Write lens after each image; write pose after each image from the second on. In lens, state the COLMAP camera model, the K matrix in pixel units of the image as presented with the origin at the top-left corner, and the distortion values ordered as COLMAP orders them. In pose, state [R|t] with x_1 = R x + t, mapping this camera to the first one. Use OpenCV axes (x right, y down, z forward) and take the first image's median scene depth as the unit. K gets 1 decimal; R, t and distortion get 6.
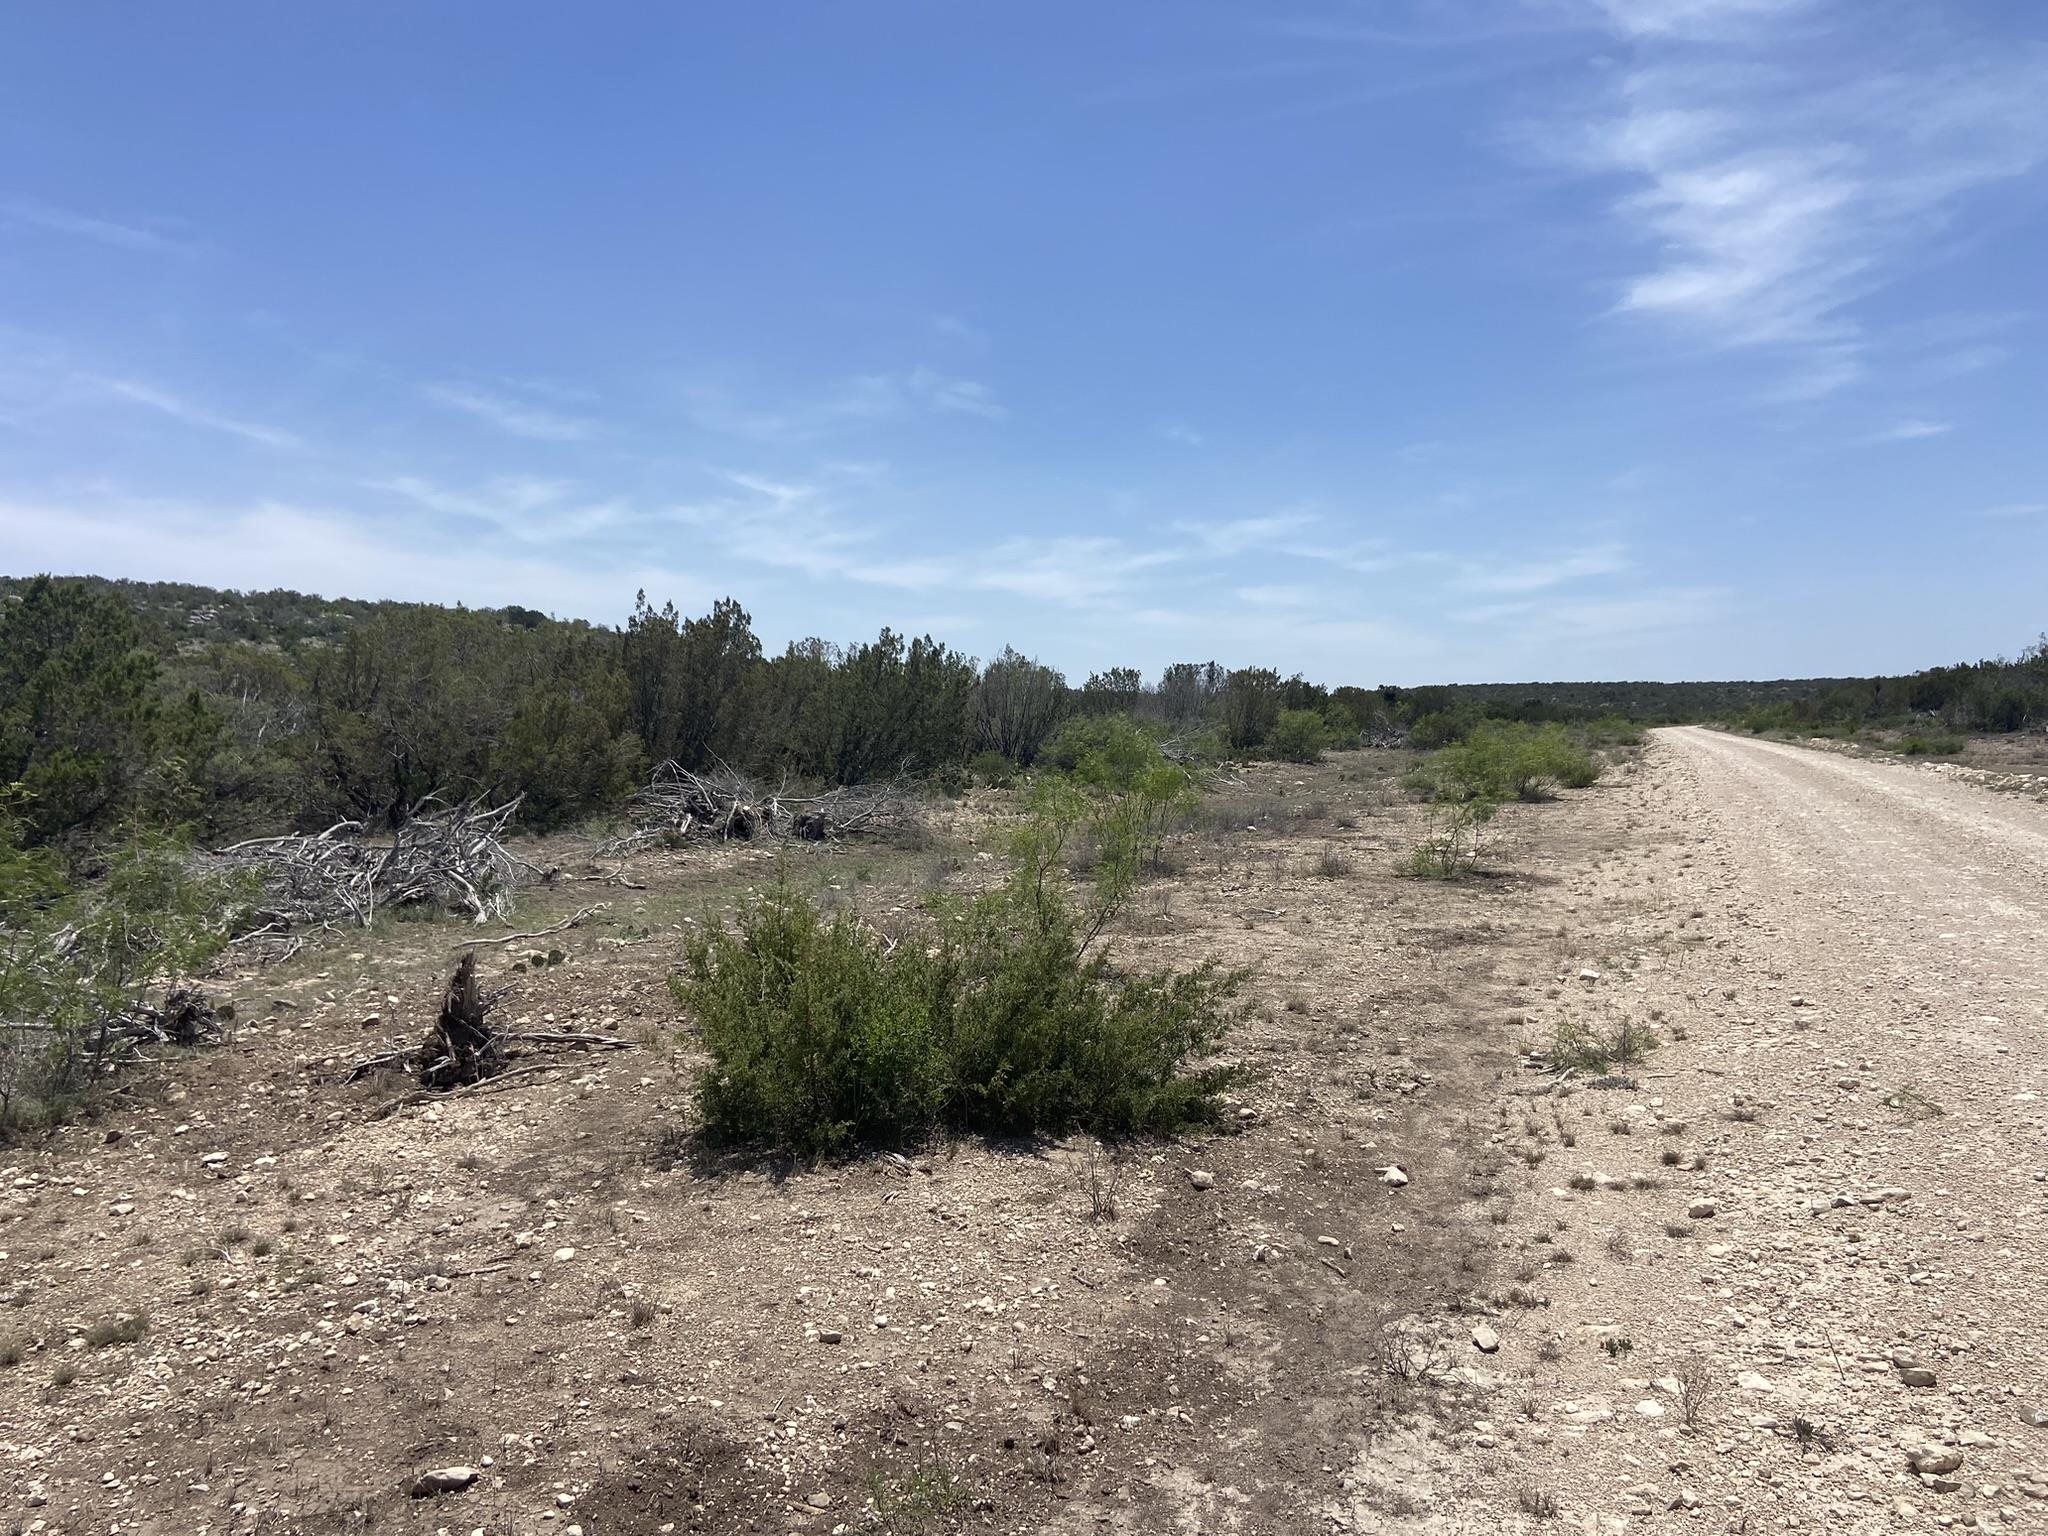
lens RADIAL K [[1546.1, 0, 1011.7], [0, 1546.1, 758.1], [0, 0, 1]] dist [0.139461, -0.178529]
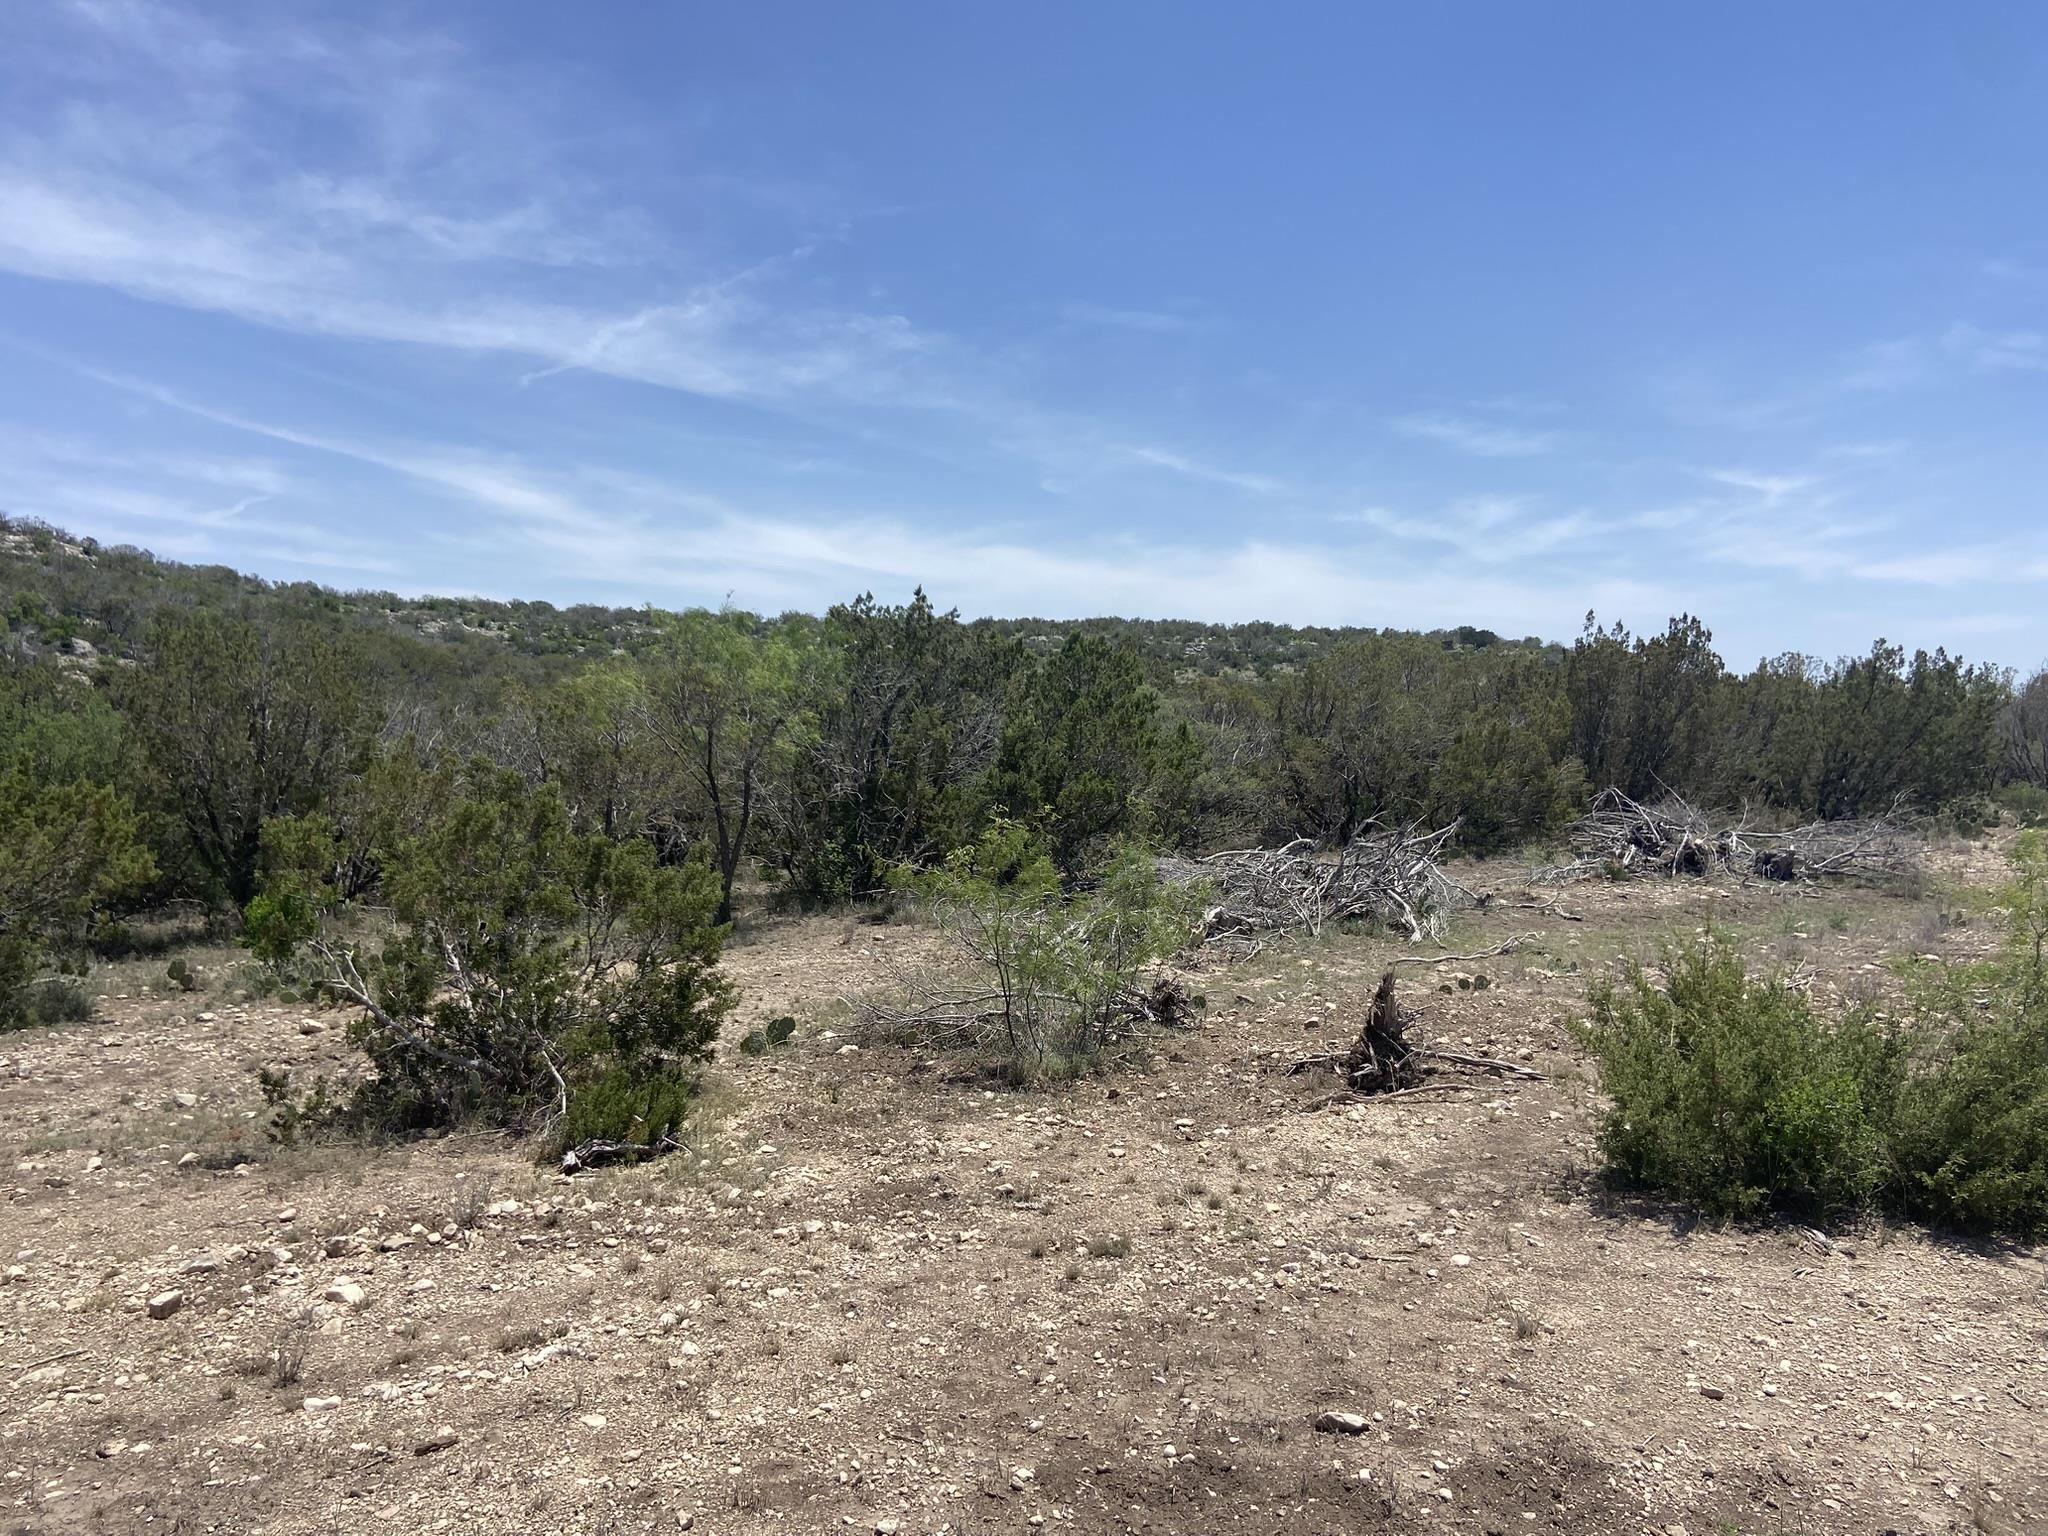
lens RADIAL K [[1546.1, 0, 1011.7], [0, 1546.1, 758.1], [0, 0, 1]] dist [0.139461, -0.178529]
pose [[0.831385, 0.010241, -0.555602, 0.046116], [-0.017121, 0.999828, -0.007190, -0.015512], [0.555433, 0.015490, 0.831417, -0.066796]]
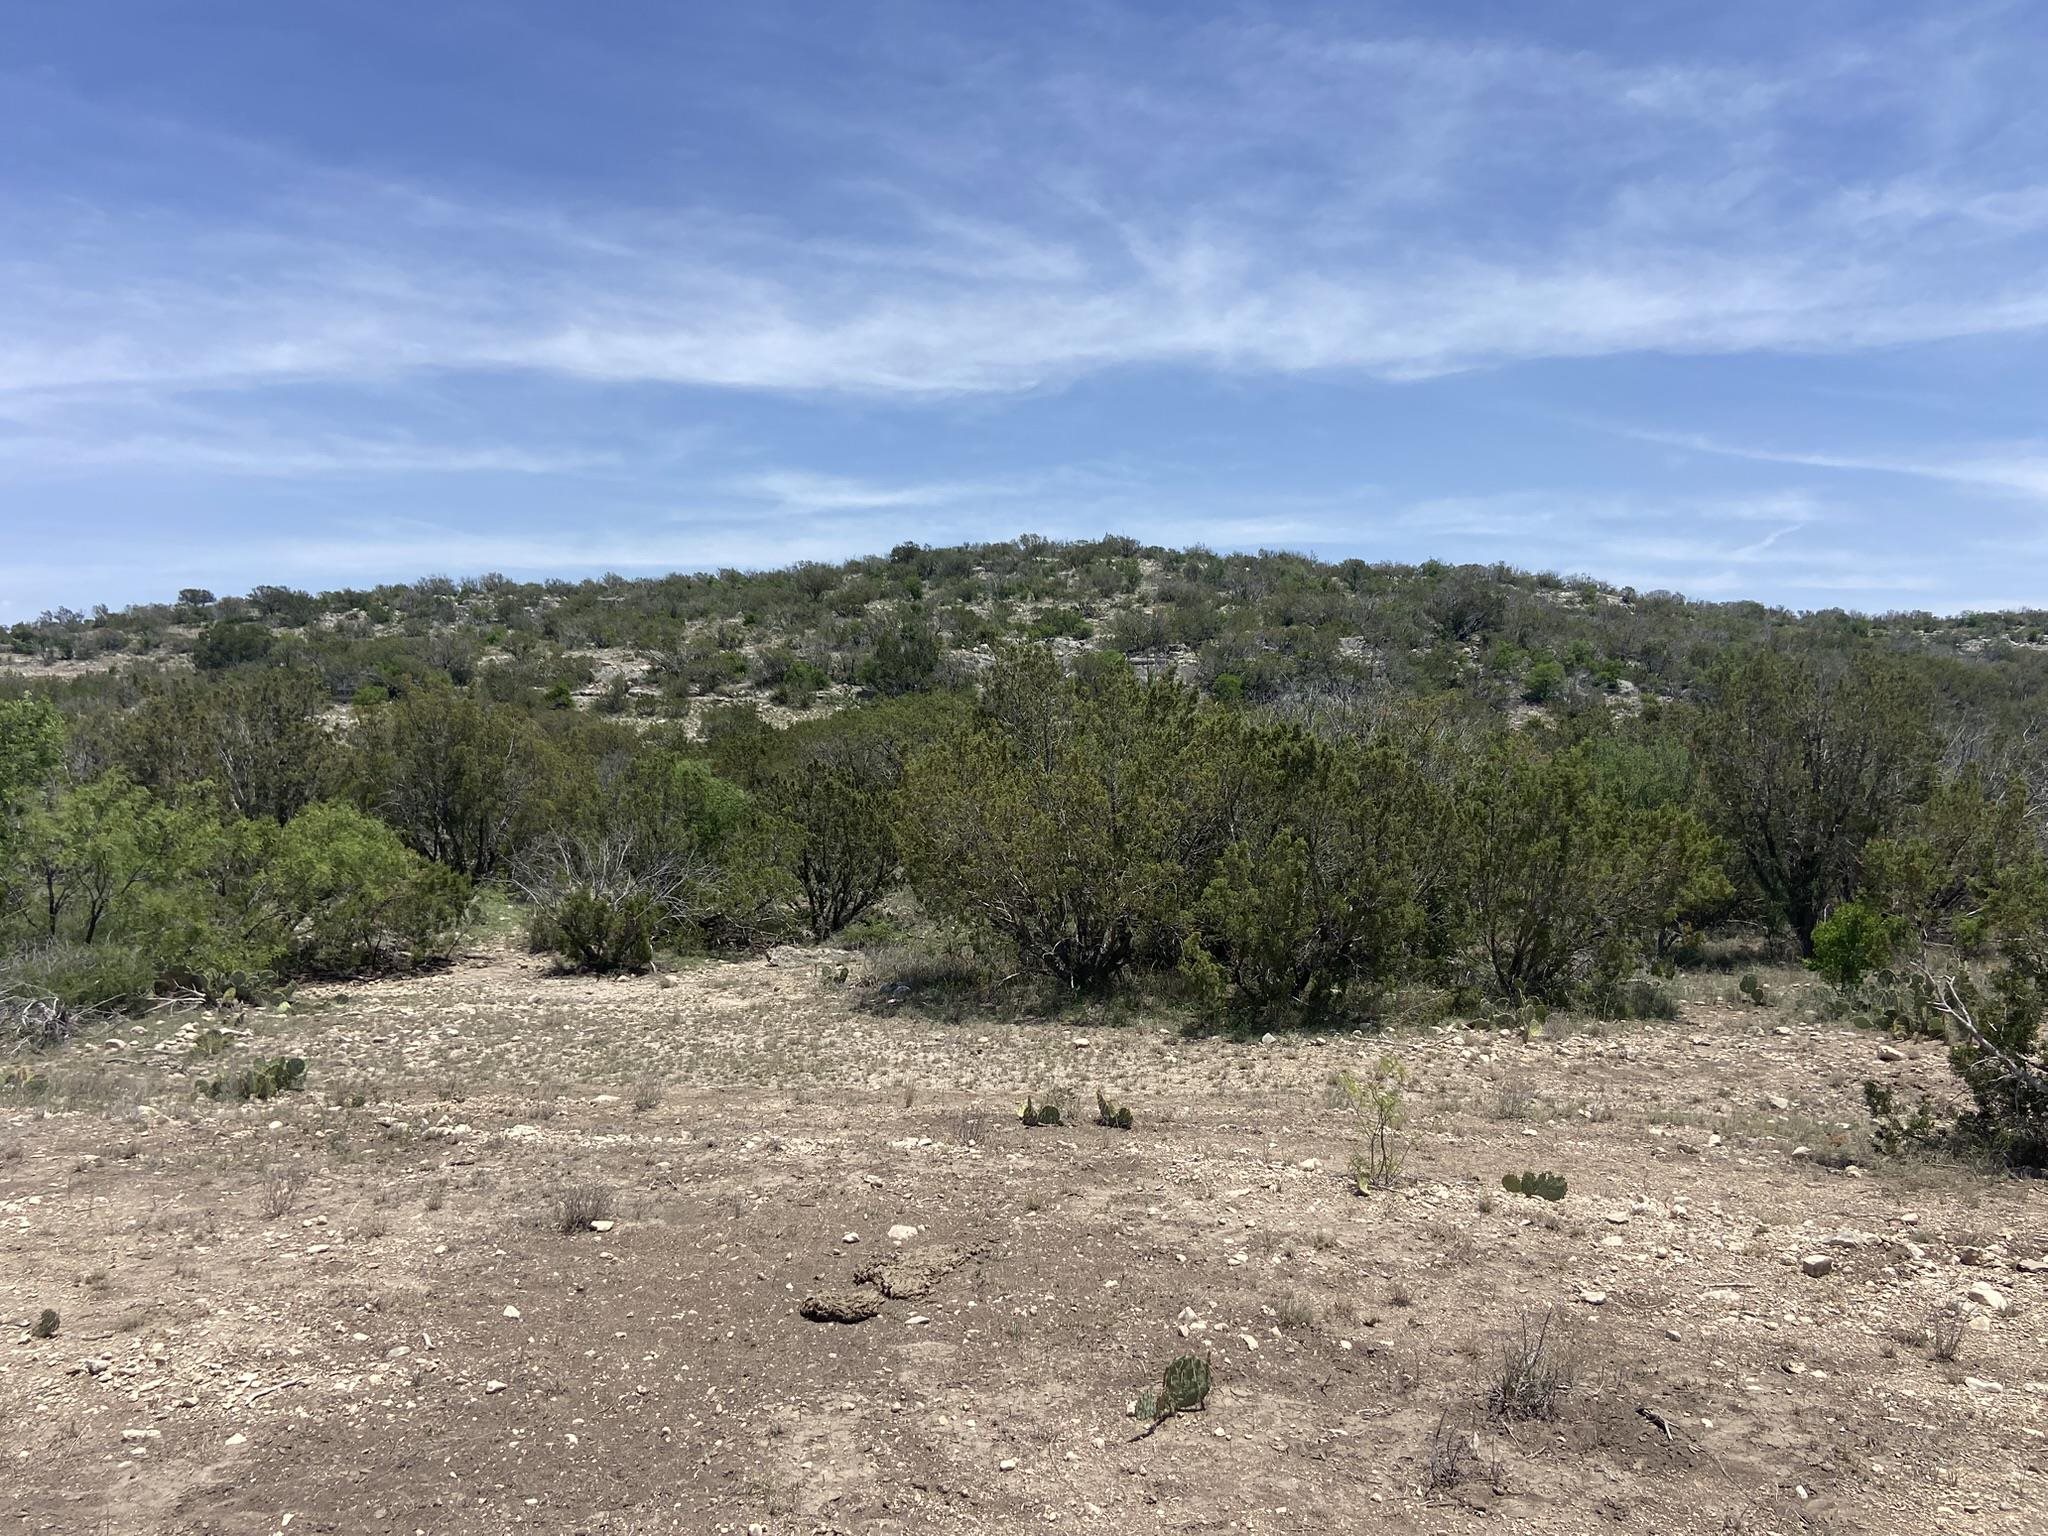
lens RADIAL K [[1549.3, 0, 1016.9], [0, 1549.3, 772.2], [0, 0, 1]] dist [0.134264, -0.182285]
pose [[0.086375, 0.002507, -0.996260, 0.091094], [-0.021446, 0.999770, 0.000656, -0.011284], [0.996032, 0.021310, 0.086409, -0.142063]]
